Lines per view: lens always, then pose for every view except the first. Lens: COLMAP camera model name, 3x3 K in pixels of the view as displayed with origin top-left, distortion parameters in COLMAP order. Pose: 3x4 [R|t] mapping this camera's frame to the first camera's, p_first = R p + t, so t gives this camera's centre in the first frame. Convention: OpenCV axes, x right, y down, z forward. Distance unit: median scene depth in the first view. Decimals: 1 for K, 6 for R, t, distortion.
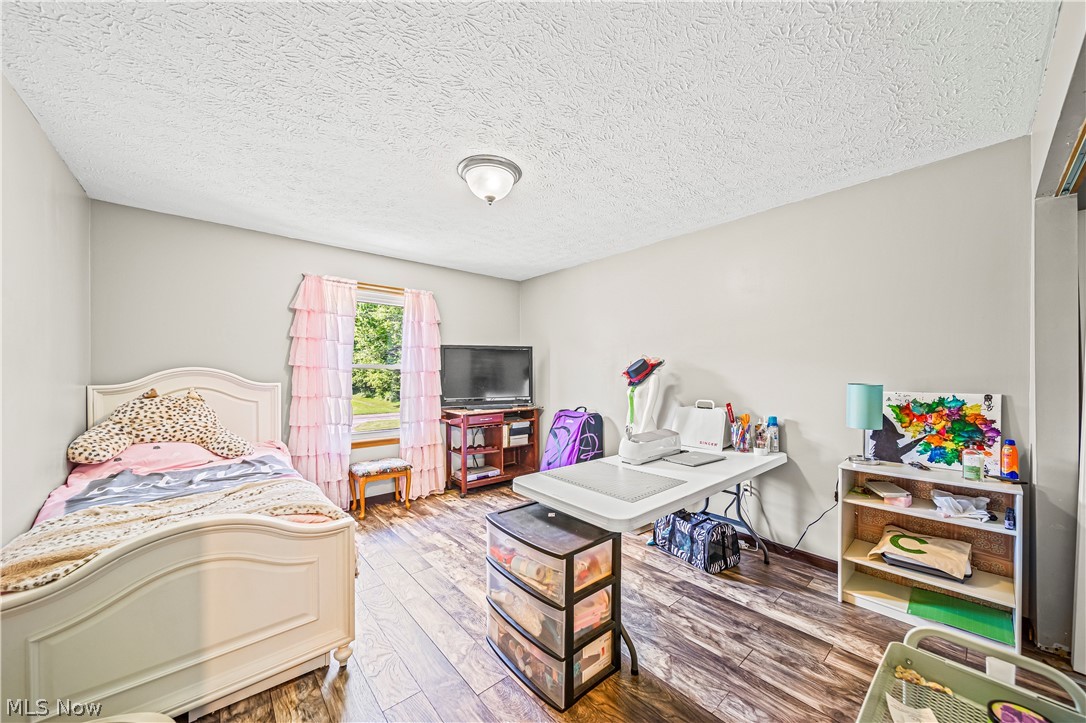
lens RADIAL K [[380.1, 0, 542.9], [0, 380.1, 371.0], [0, 0, 1]] dist [-0.001142, -0.000228]
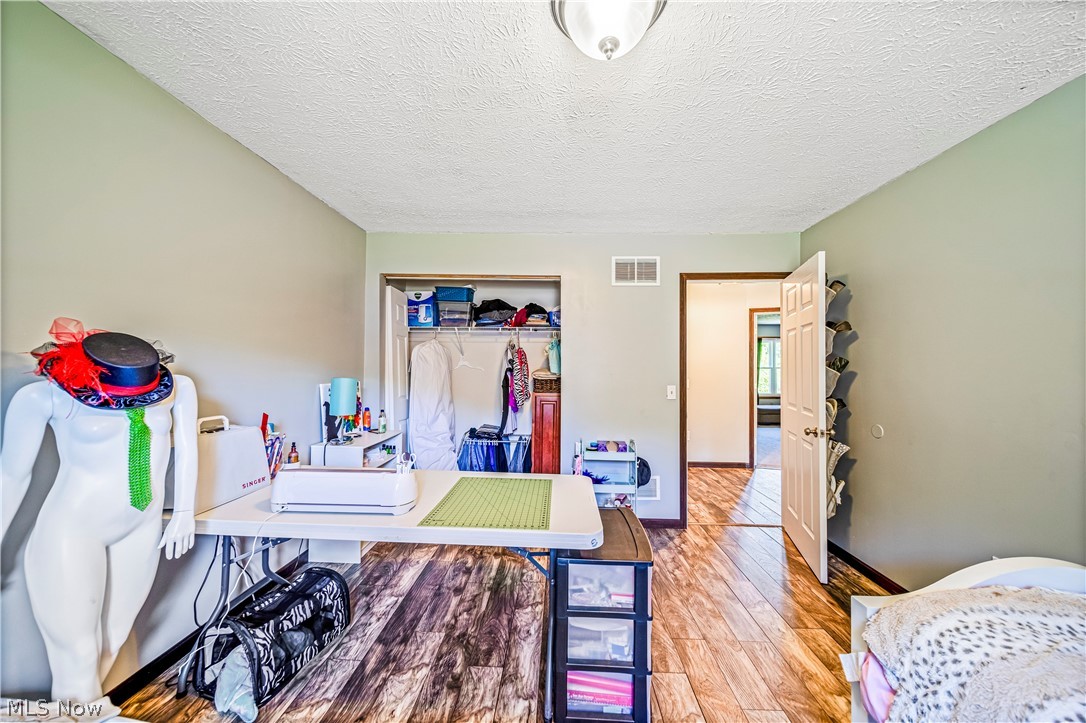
lens RADIAL K [[380.1, 0, 543.8], [0, 380.1, 361.5], [0, 0, 1]] dist [-0.001142, -0.000228]
pose [[-0.721018, 0.000703, 0.692916, -0.496004], [-0.010725, 0.999868, -0.012175, -0.010061], [-0.692833, -0.016210, -0.720915, 1.630095]]
